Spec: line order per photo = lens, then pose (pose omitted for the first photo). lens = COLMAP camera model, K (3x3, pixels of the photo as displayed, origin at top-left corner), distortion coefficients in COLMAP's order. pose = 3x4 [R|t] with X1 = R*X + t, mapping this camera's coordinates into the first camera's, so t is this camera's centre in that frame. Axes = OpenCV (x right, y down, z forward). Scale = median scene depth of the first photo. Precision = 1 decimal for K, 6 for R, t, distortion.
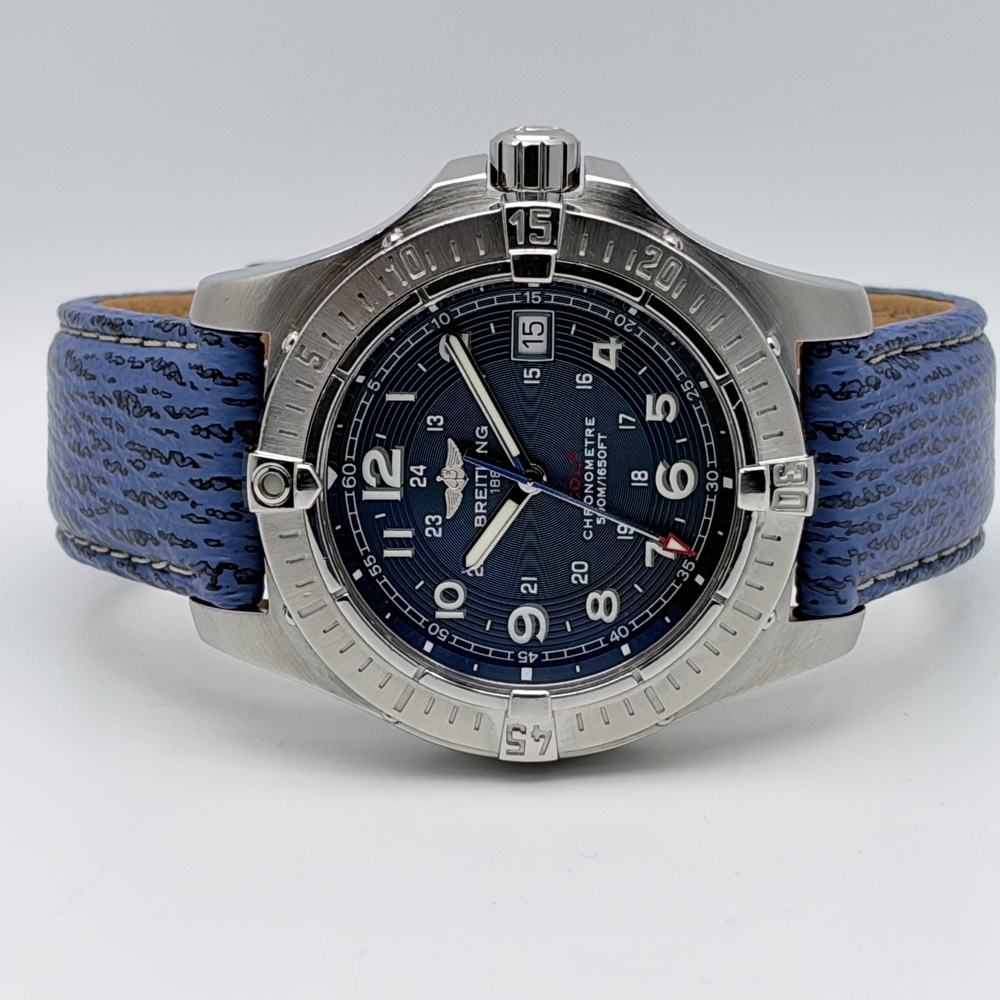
lens RADIAL K [[4330.8, 0, 500.0], [0, 4330.8, 500.0], [0, 0, 1]] dist [0.247000, -6.439262]
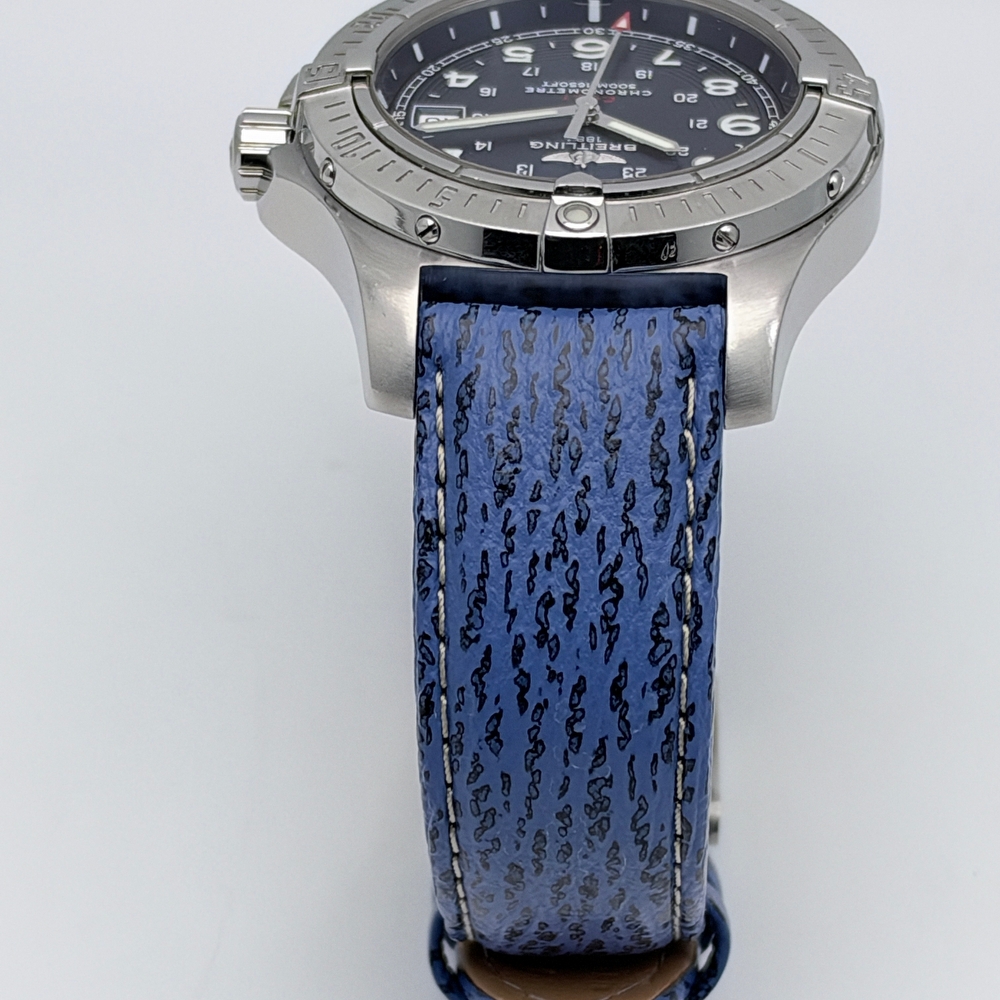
lens RADIAL K [[4330.8, 0, 500.0], [0, 4330.8, 500.0], [0, 0, 1]] dist [0.247000, -6.439262]
pose [[0.045829, -0.573236, 0.818108, -0.832708], [0.987174, -0.099388, -0.124939, 0.088388], [0.152930, 0.813340, 0.561329, 0.520634]]
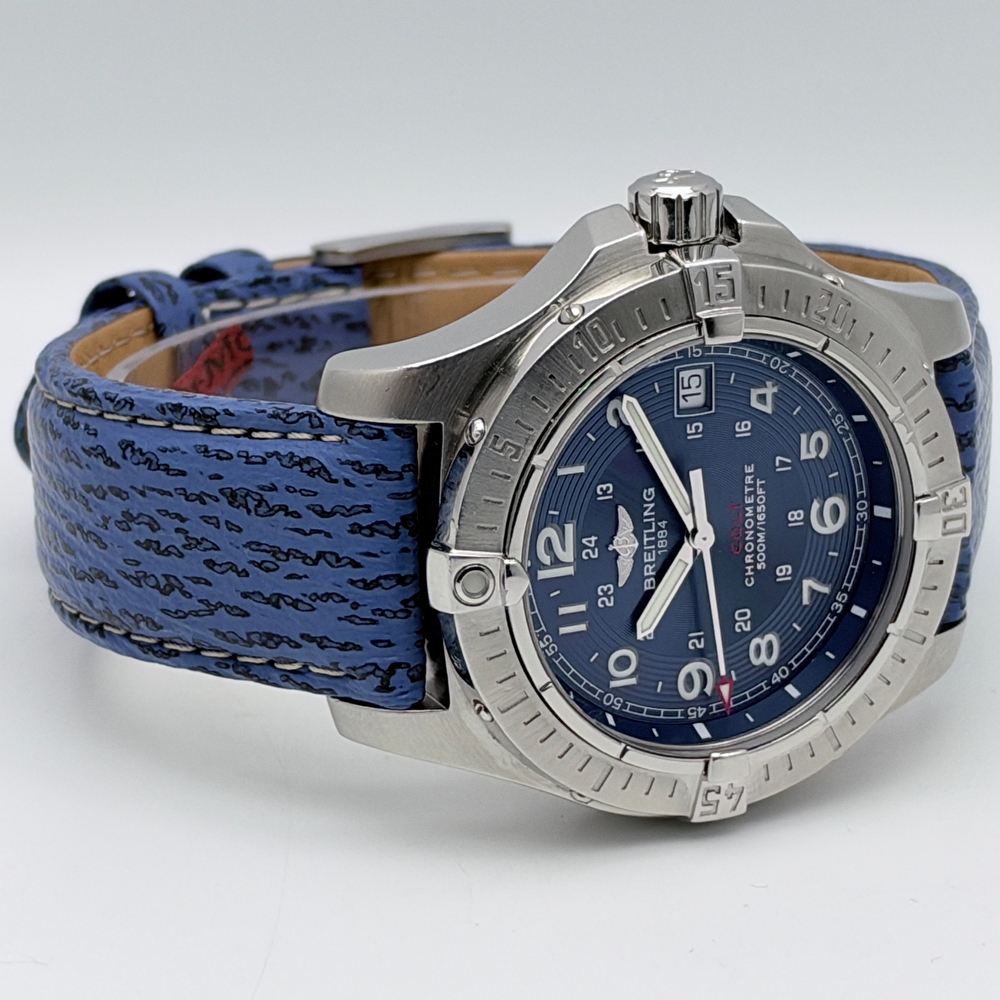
lens RADIAL K [[4330.8, 0, 500.0], [0, 4330.8, 500.0], [0, 0, 1]] dist [0.247000, -6.439262]
pose [[0.915674, -0.136004, 0.378211, -0.397577], [0.091663, 0.986874, 0.132956, -0.144939], [-0.391329, -0.087077, 0.916122, 0.129359]]
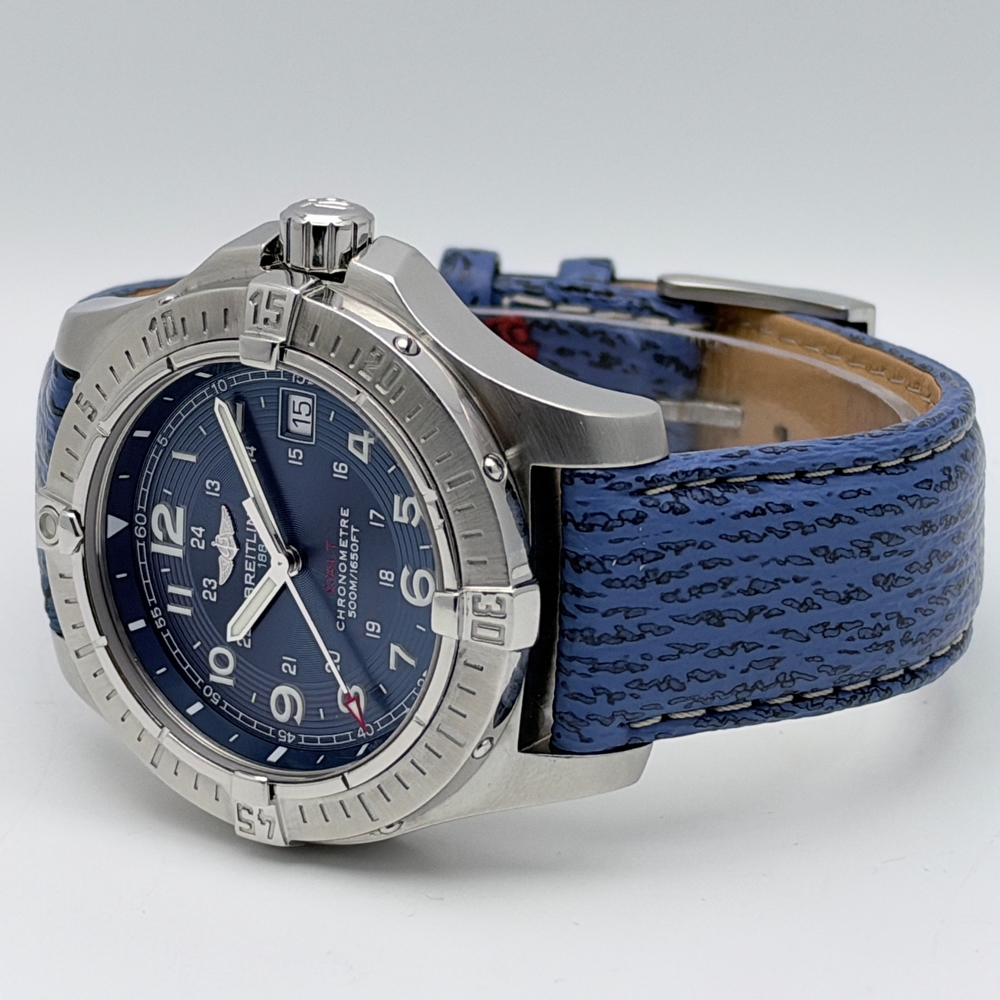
lens RADIAL K [[4330.8, 0, 500.0], [0, 4330.8, 500.0], [0, 0, 1]] dist [0.247000, -6.439262]
pose [[0.852590, 0.162098, -0.496804, 0.526090], [-0.110350, 0.985083, 0.132038, -0.151104], [0.510797, -0.057752, 0.857760, 0.190362]]
